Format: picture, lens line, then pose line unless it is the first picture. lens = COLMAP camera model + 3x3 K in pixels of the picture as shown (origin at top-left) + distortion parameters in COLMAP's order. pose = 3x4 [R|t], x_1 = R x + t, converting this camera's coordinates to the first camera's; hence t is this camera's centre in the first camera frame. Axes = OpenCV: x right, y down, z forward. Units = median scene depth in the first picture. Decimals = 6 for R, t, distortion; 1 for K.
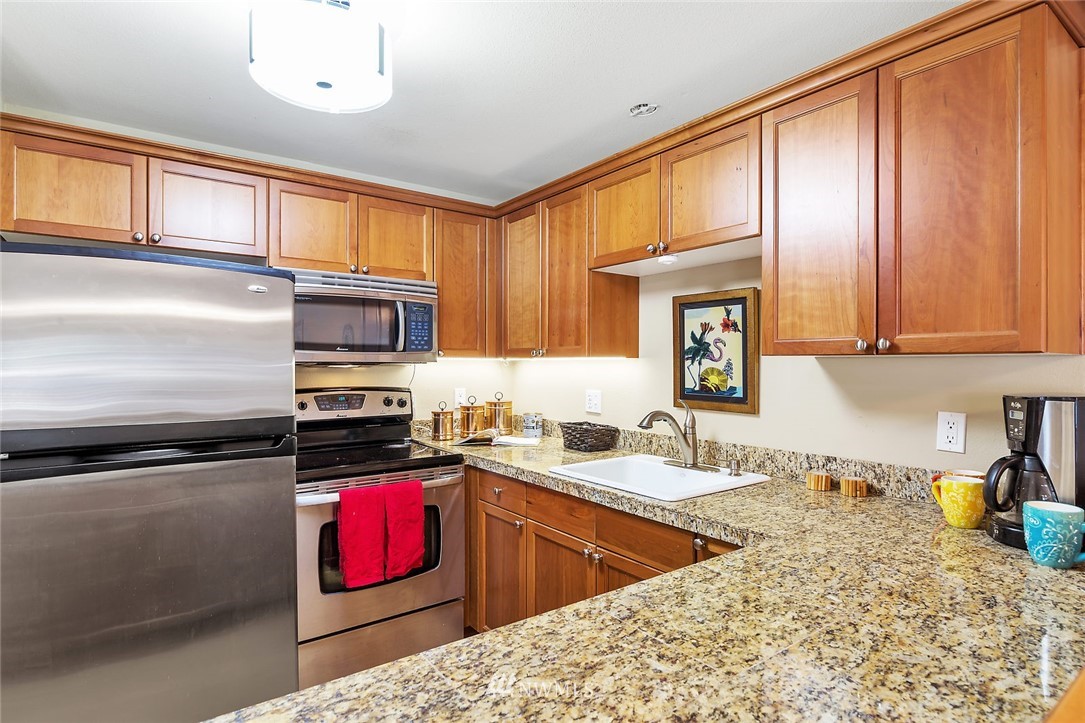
lens RADIAL K [[561.0, 0, 542.5], [0, 561.0, 361.5], [0, 0, 1]] dist [-0.004192, -0.000343]
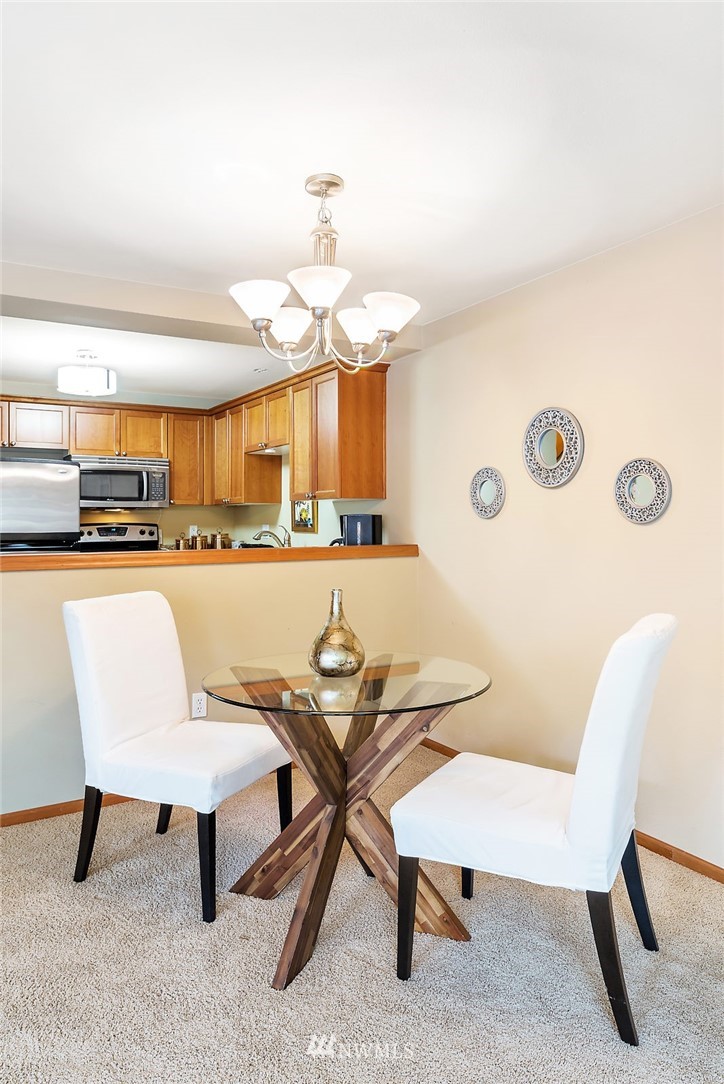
lens RADIAL K [[727.5, 0, 363.1], [0, 727.5, 508.4], [0, 0, 1]] dist [0.002846, -0.000196]
pose [[0.995135, -0.006626, -0.098299, 0.700238], [0.005512, 0.999918, -0.011599, 0.038496], [0.098368, 0.011001, 0.995089, -1.272483]]
